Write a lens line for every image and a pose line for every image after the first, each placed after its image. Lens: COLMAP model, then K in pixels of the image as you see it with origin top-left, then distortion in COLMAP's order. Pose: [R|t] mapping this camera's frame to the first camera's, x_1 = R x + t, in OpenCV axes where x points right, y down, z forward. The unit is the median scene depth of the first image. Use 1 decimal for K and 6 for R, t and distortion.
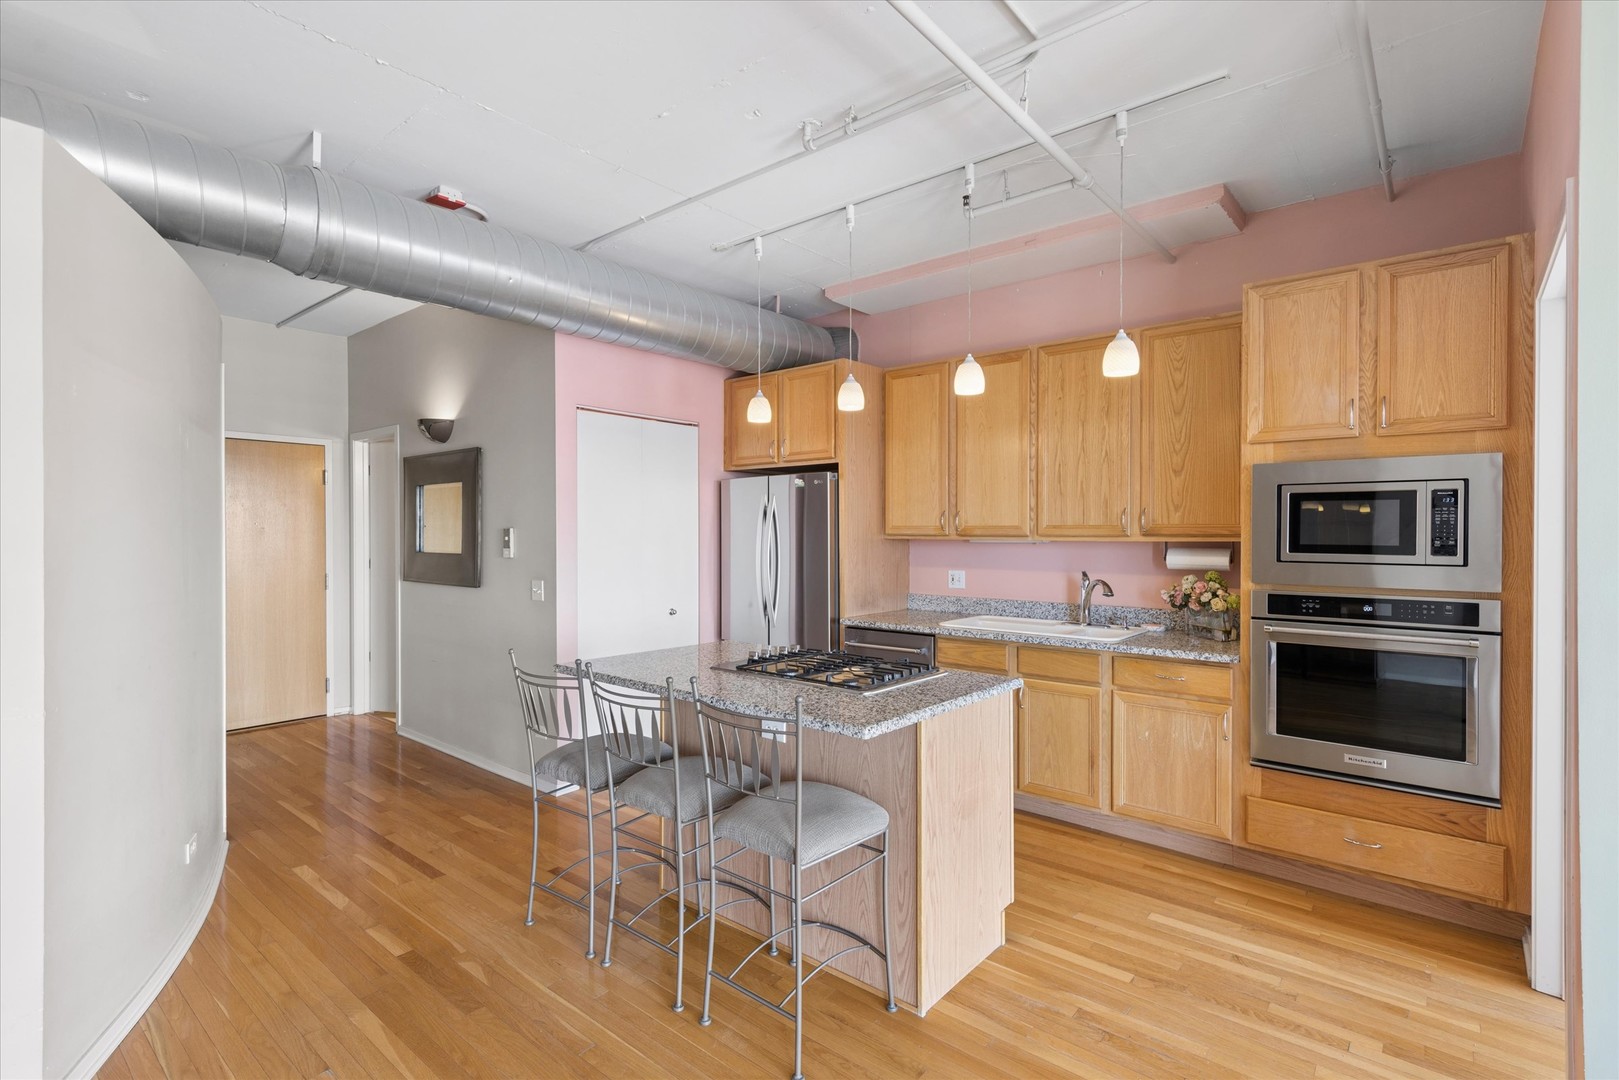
lens RADIAL K [[772.8, 0, 802.6], [0, 772.8, 540.5], [0, 0, 1]] dist [0.010821, -0.003488]
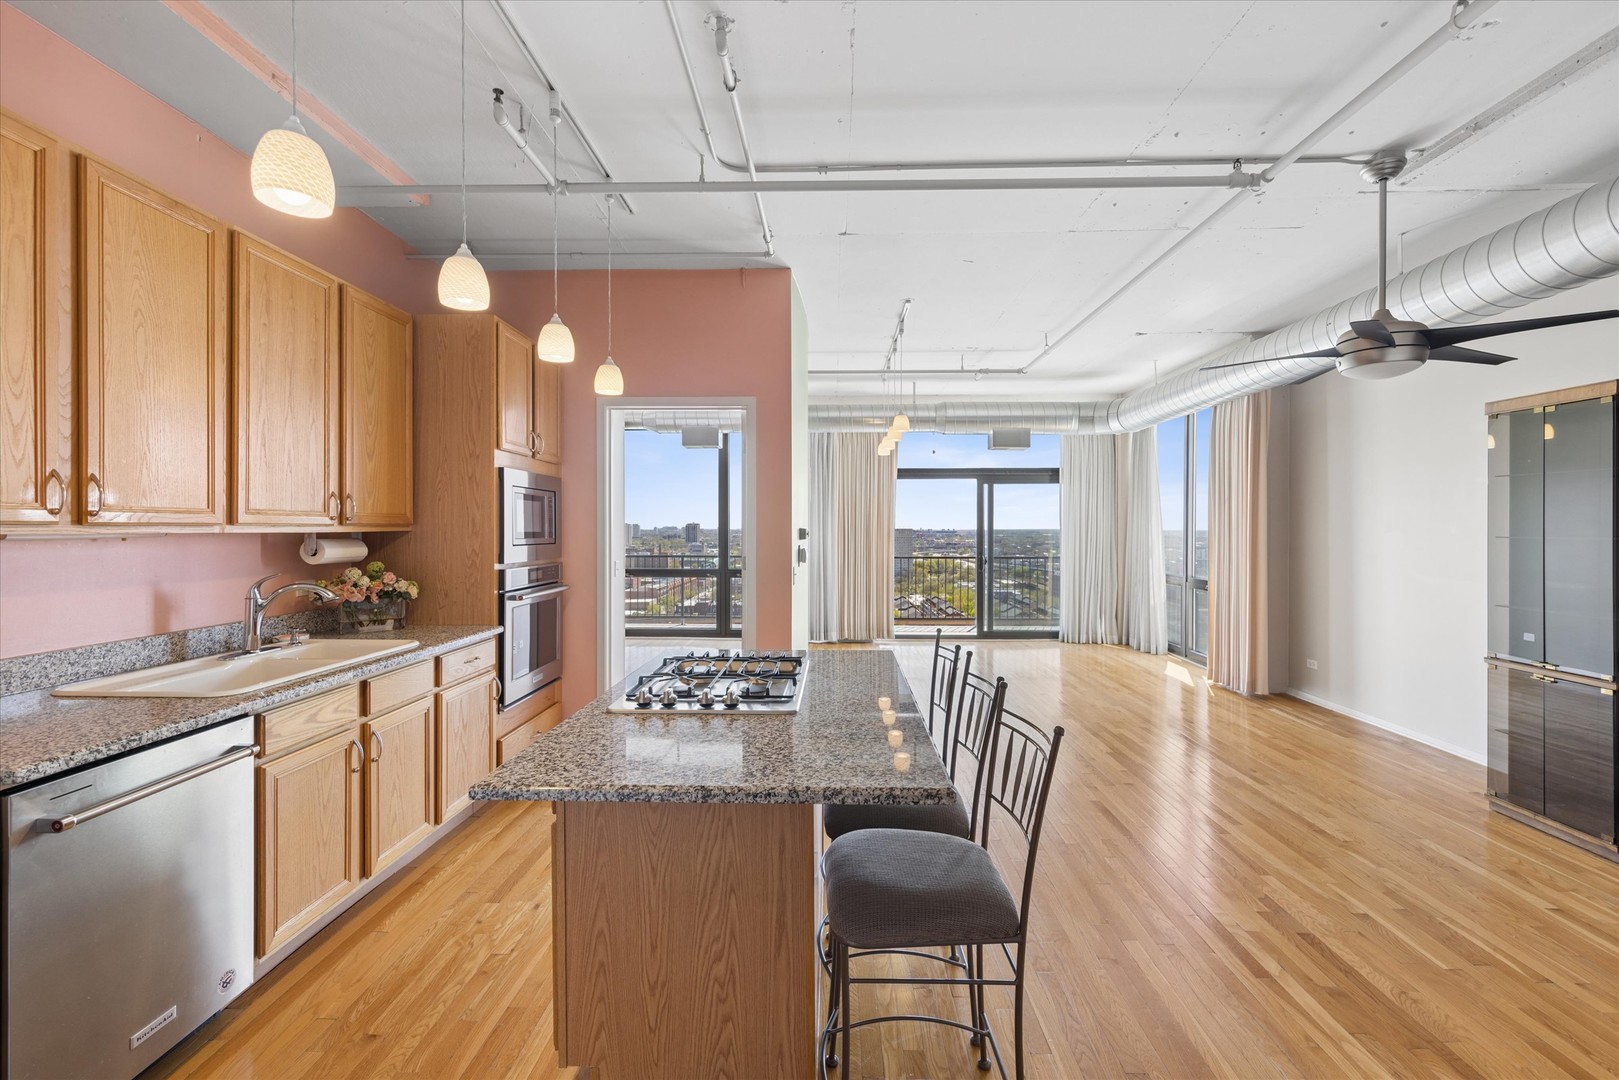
lens RADIAL K [[701.6, 0, 813.9], [0, 701.6, 533.3], [0, 0, 1]] dist [0.006871, -0.000273]
pose [[-0.626394, -0.009658, 0.779446, -0.541044], [0.003736, 0.999875, 0.015391, -0.008338], [-0.779497, 0.012552, -0.626280, 1.200853]]
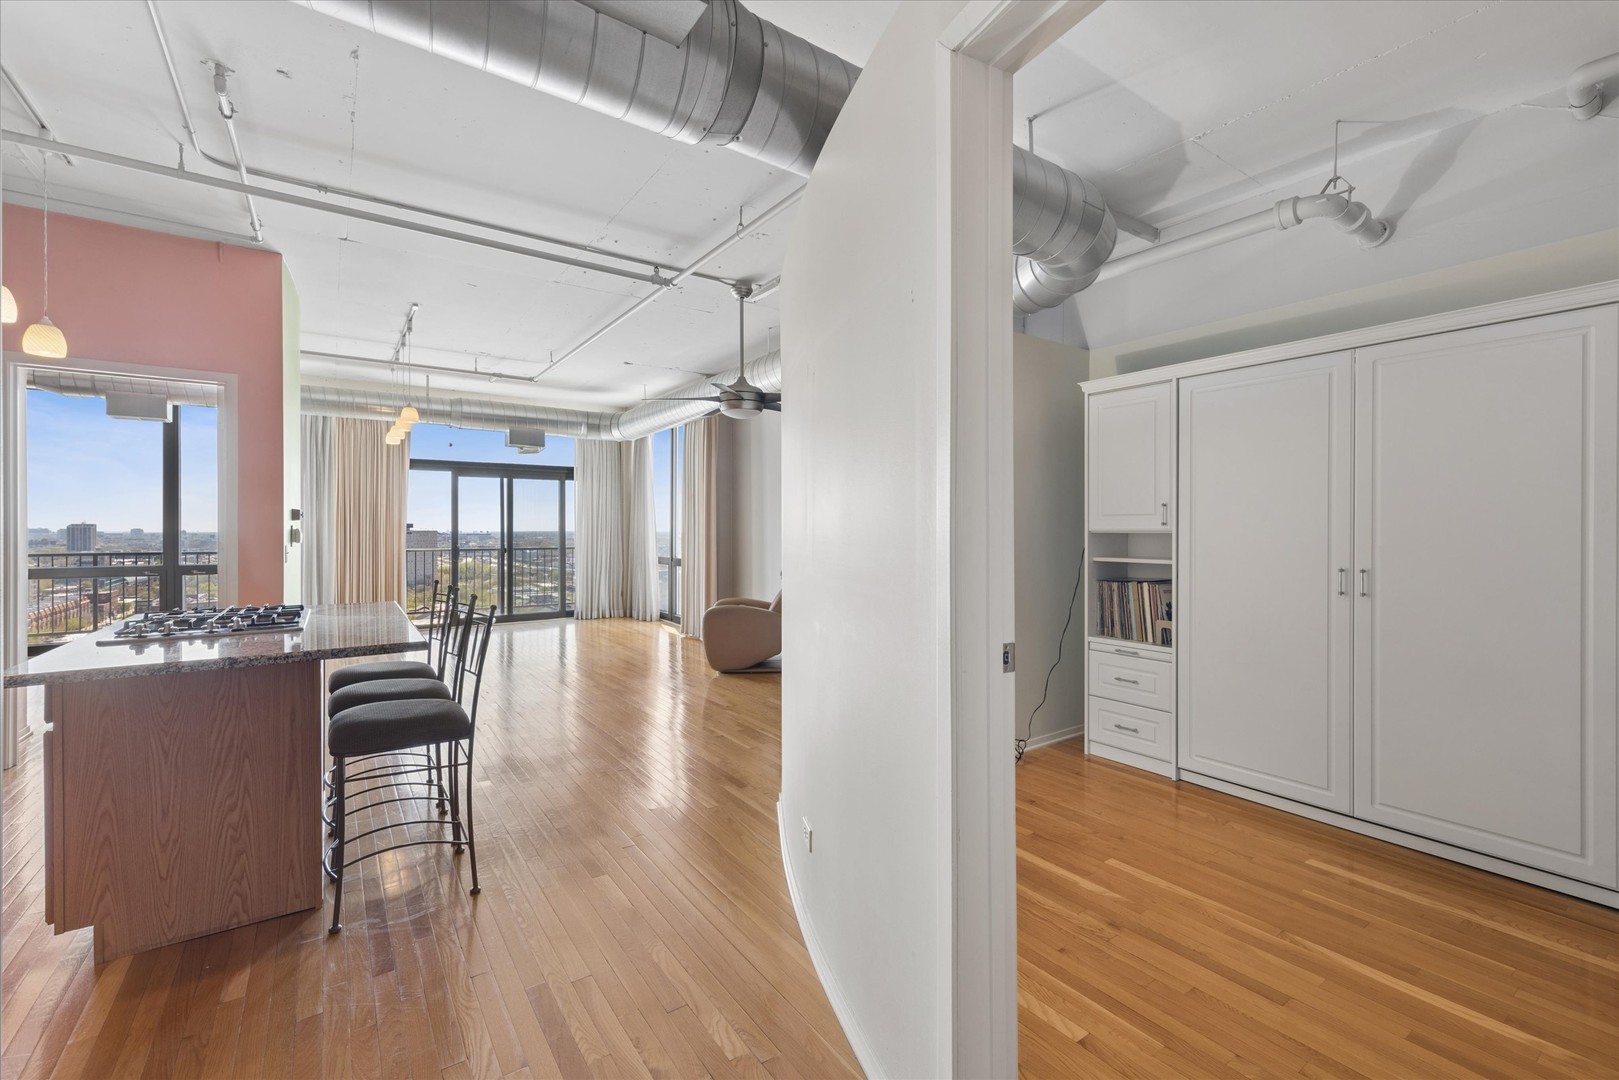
lens RADIAL K [[701.6, 0, 821.0], [0, 701.6, 530.5], [0, 0, 1]] dist [0.006871, -0.000273]
pose [[-0.967585, -0.002887, 0.252527, -0.811495], [-0.000761, 0.999963, 0.008516, 0.031515], [-0.252543, 0.008048, -0.967552, 1.441537]]
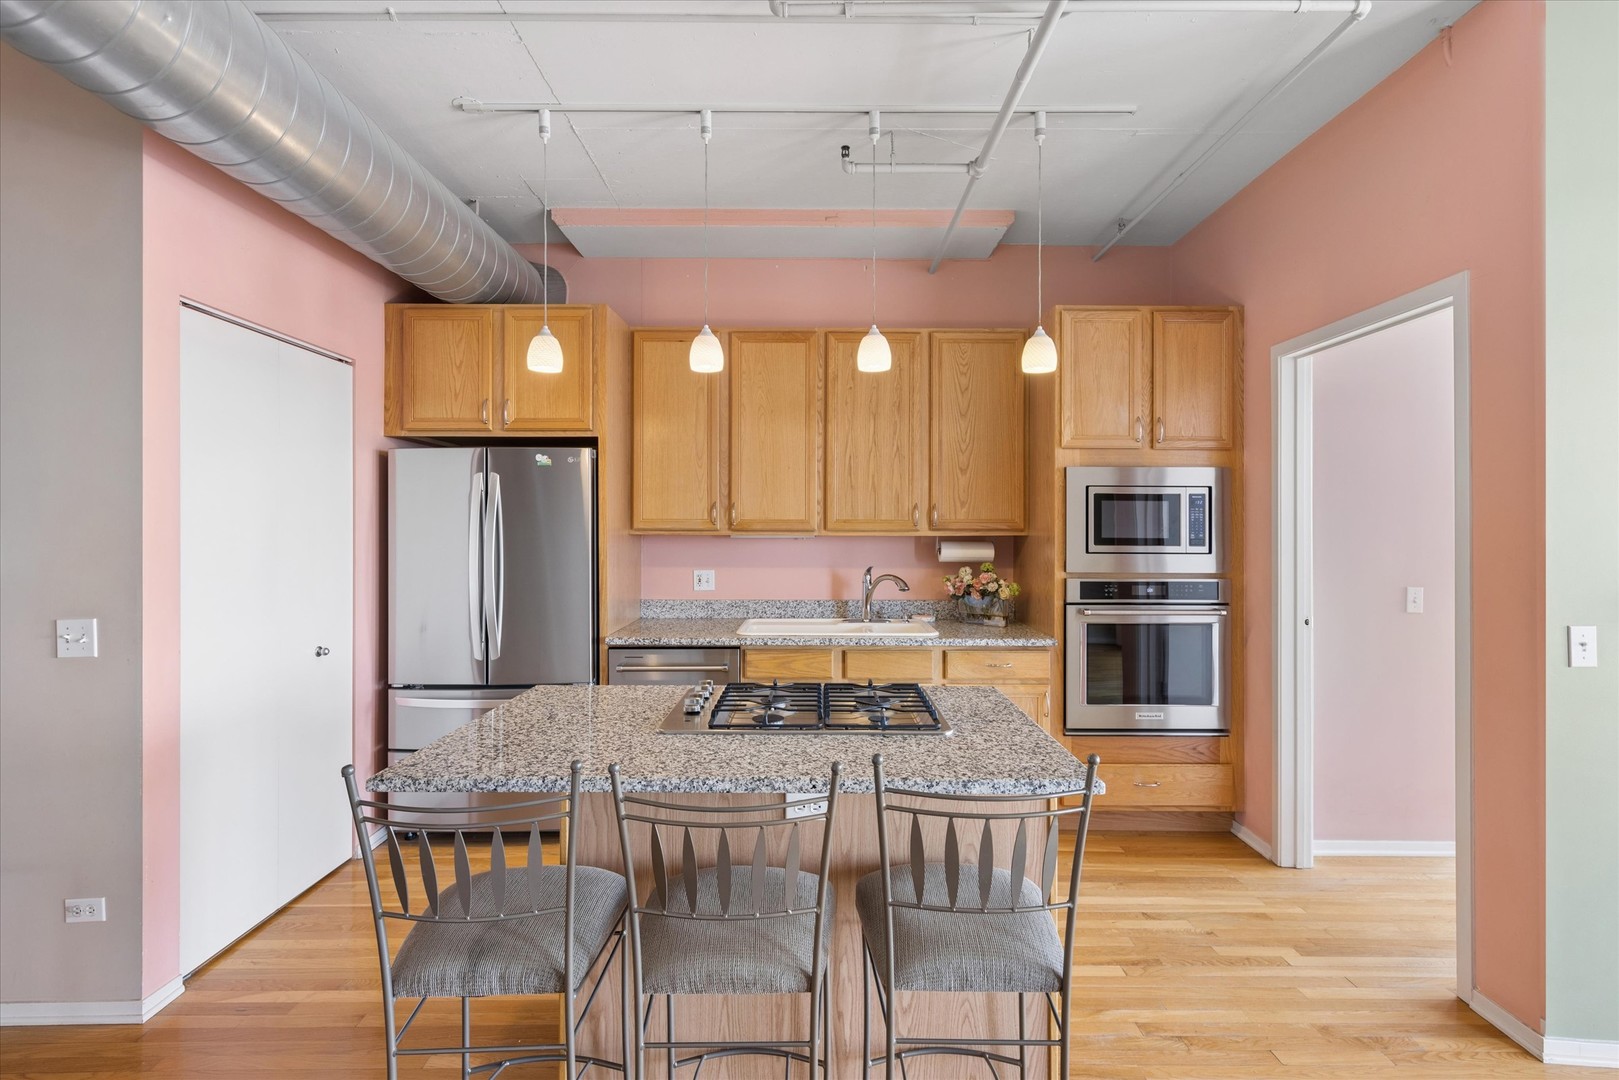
lens RADIAL K [[772.8, 0, 819.0], [0, 772.8, 525.6], [0, 0, 1]] dist [0.010821, -0.003488]
pose [[0.757438, 0.001975, 0.652904, -0.386026], [0.005081, 0.999947, -0.008918, -0.004504], [-0.652887, 0.010072, 0.757388, 0.352915]]
